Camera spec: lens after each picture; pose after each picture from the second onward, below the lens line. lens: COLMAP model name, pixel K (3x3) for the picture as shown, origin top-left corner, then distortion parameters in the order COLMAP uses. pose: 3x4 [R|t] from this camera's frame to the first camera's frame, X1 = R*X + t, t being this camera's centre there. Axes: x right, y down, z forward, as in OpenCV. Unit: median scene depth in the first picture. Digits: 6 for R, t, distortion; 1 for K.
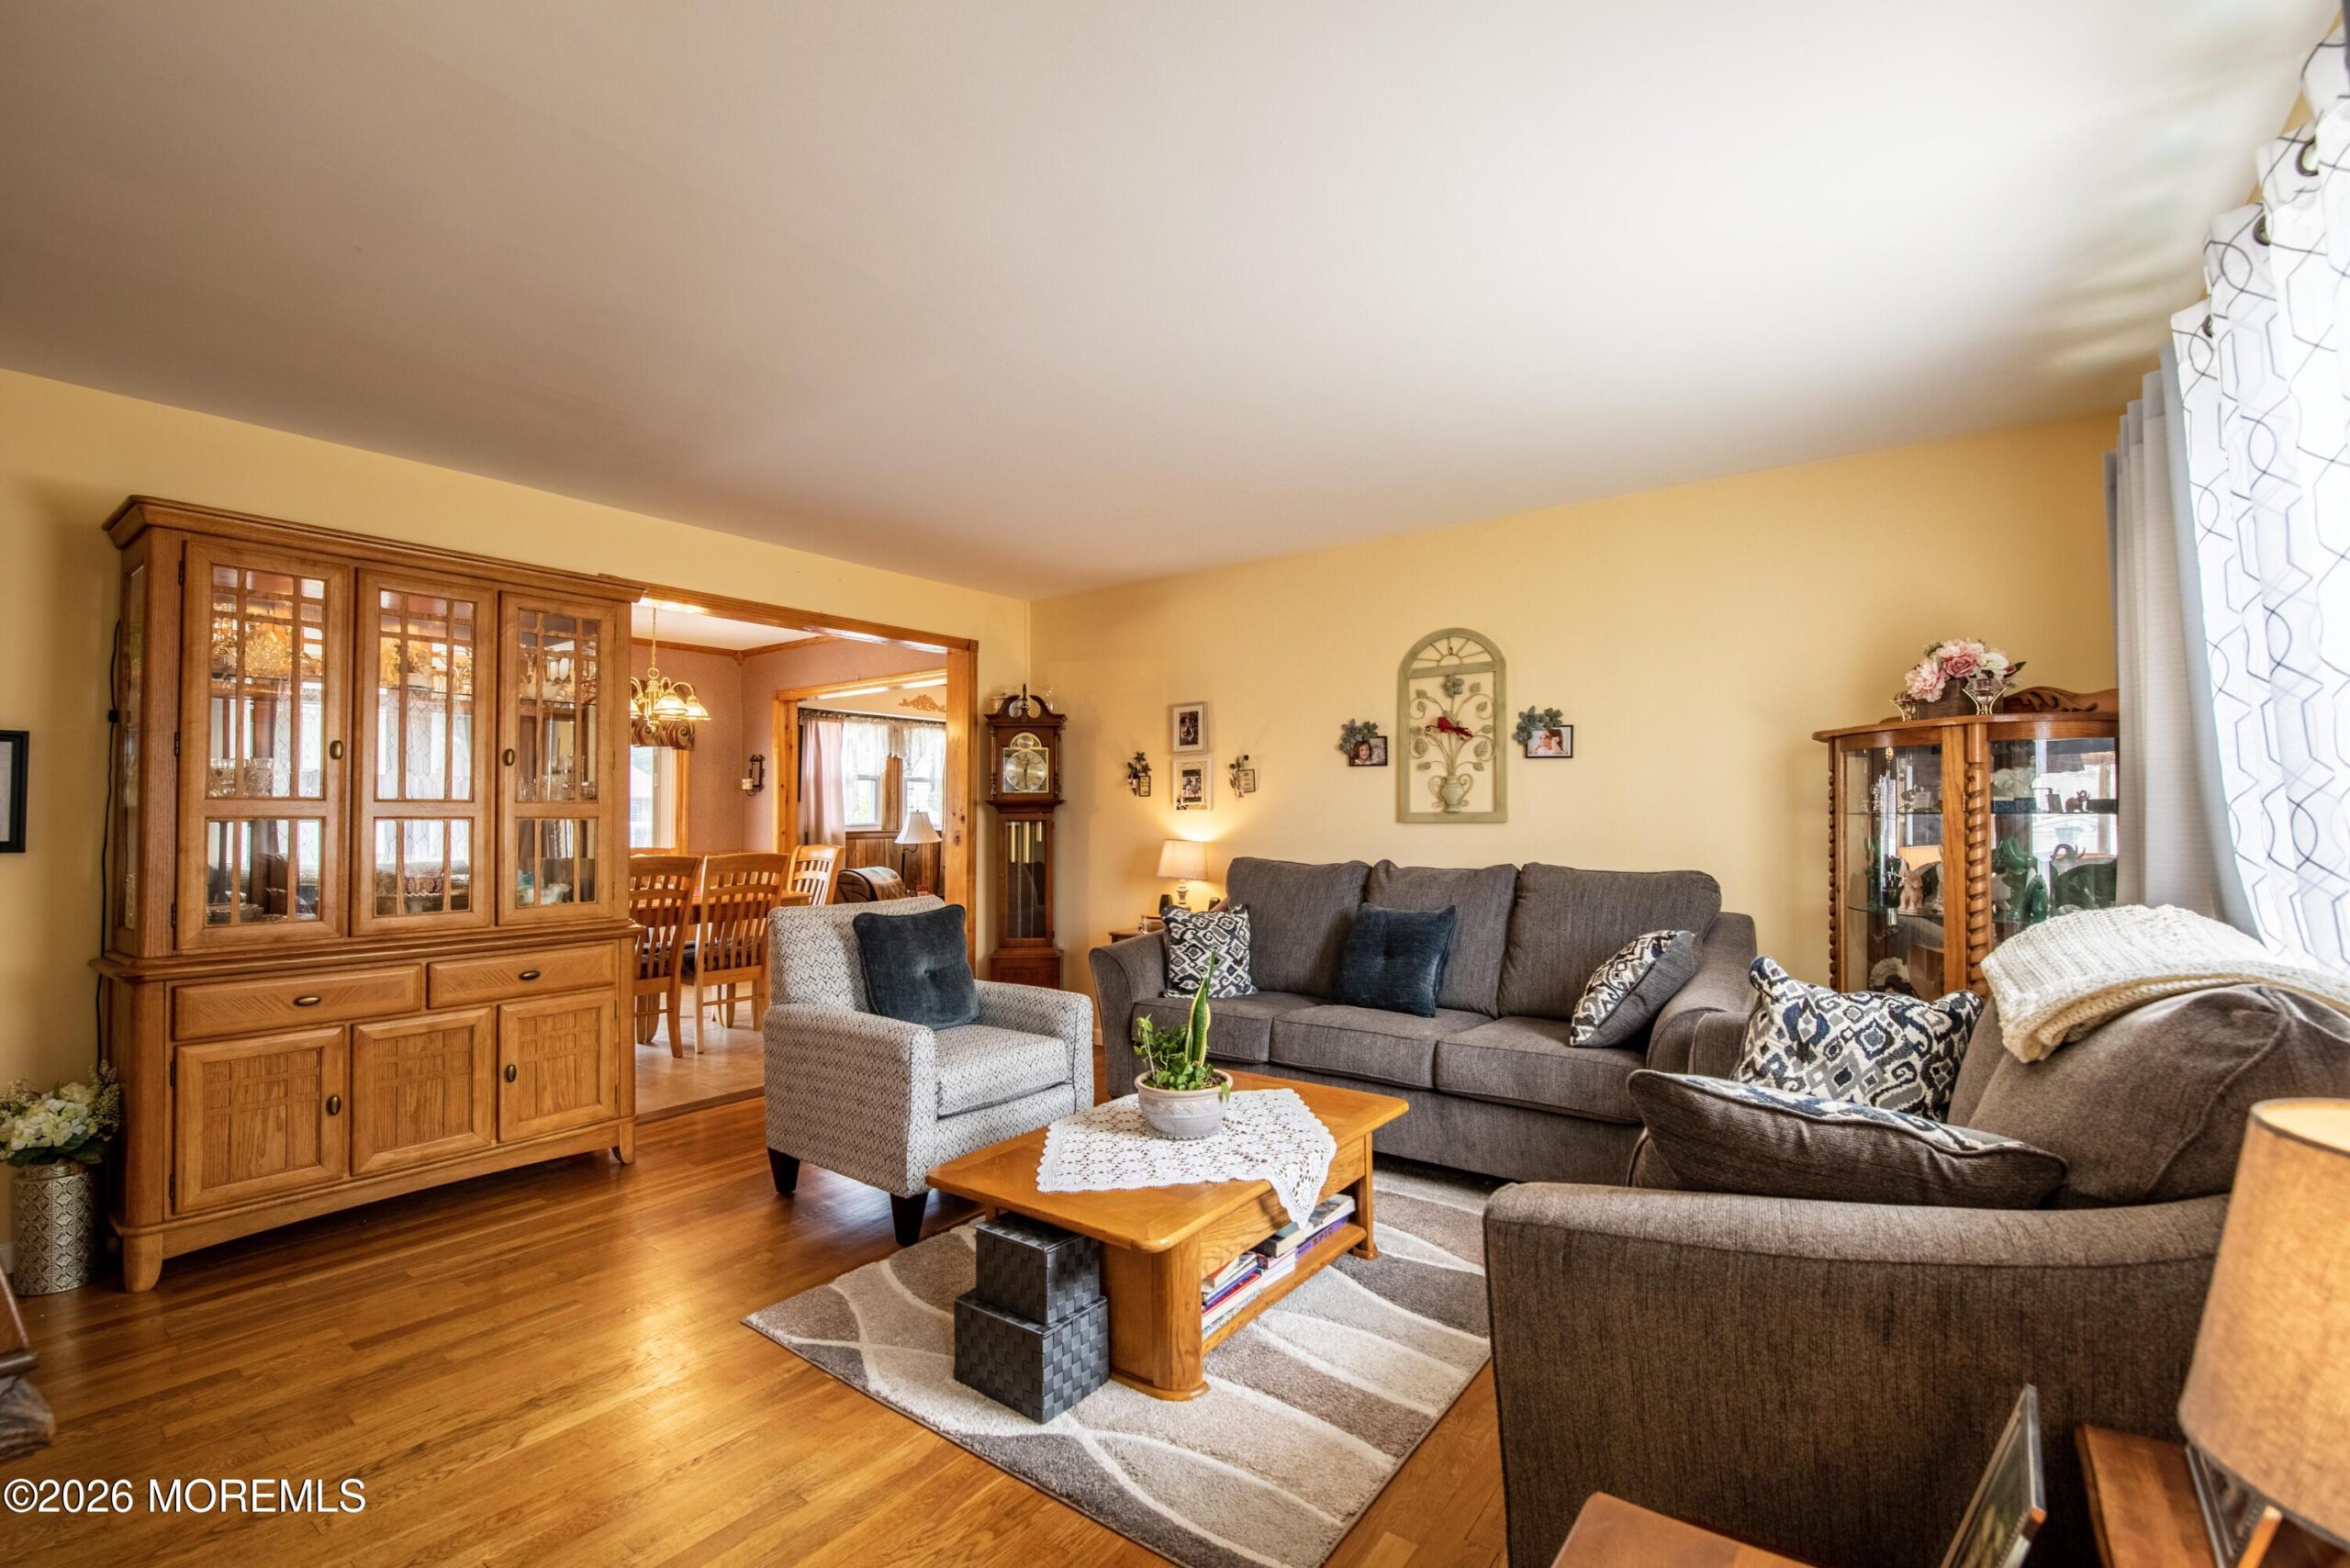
lens RADIAL K [[1030.8, 0, 1174.0], [0, 1030.8, 790.0], [0, 0, 1]] dist [-0.004925, -0.008056]
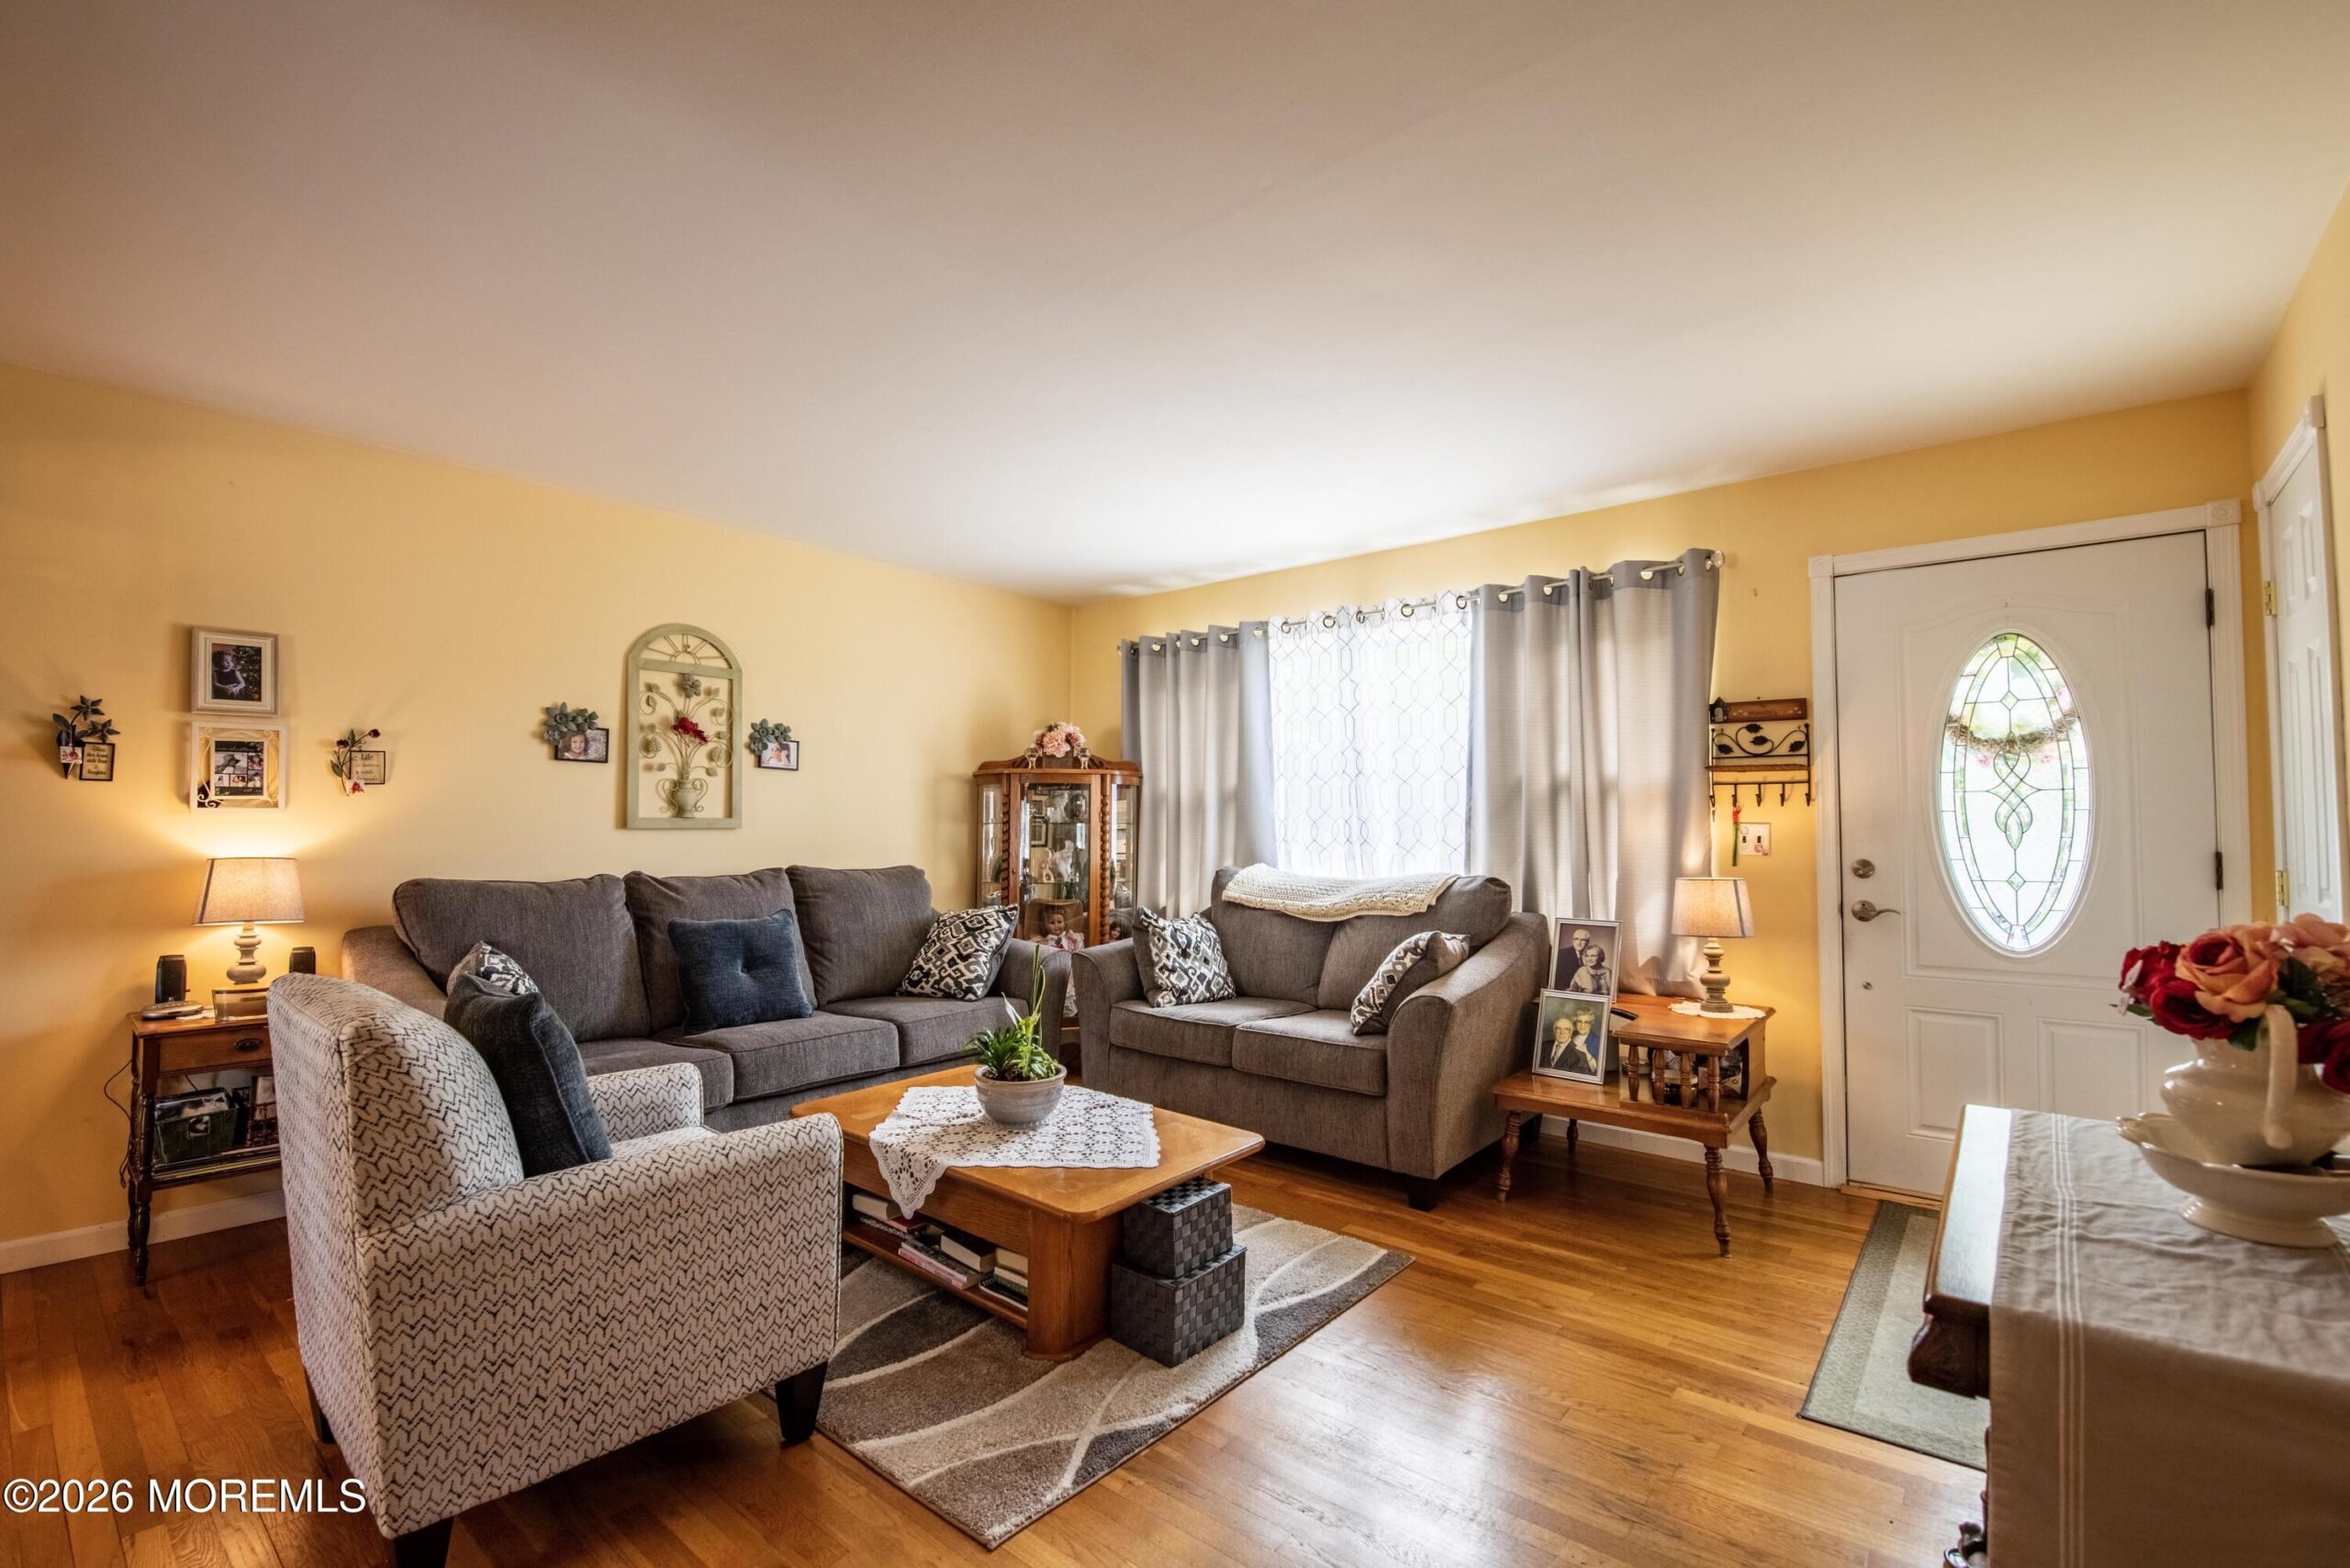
lens RADIAL K [[1030.8, 0, 1174.0], [0, 1030.8, 790.0], [0, 0, 1]] dist [-0.004925, -0.008056]
pose [[0.046665, 0.037064, 0.998223, -0.657278], [-0.029968, 0.998914, -0.035689, 0.016207], [-0.998461, -0.028249, 0.047725, 0.502364]]
